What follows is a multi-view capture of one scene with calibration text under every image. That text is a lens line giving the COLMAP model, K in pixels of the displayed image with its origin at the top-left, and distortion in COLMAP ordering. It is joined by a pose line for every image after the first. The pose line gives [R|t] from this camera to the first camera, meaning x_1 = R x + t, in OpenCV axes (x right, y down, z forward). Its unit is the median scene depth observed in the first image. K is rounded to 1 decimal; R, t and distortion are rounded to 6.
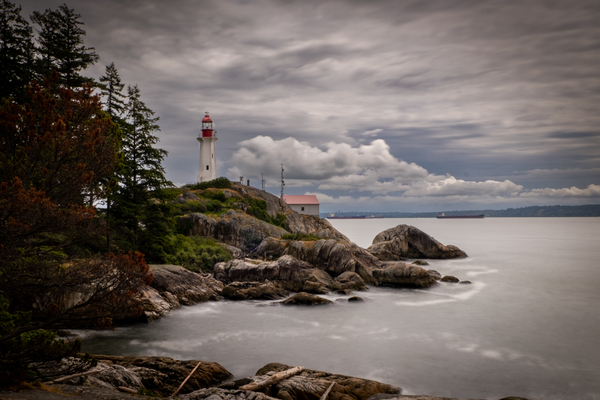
lens RADIAL K [[1098.2, 0, 300.0], [0, 1098.2, 200.0], [0, 0, 1]] dist [-0.235965, -0.001092]
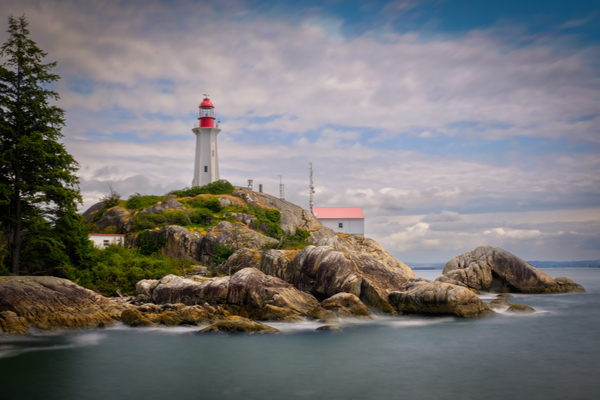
lens RADIAL K [[1098.2, 0, 300.0], [0, 1098.2, 200.0], [0, 0, 1]] dist [-0.235965, -0.001092]
pose [[0.981144, -0.023519, -0.191843, 0.120328], [0.006948, 0.996219, -0.086595, 0.056493], [0.193154, 0.083629, 0.977598, 0.319907]]
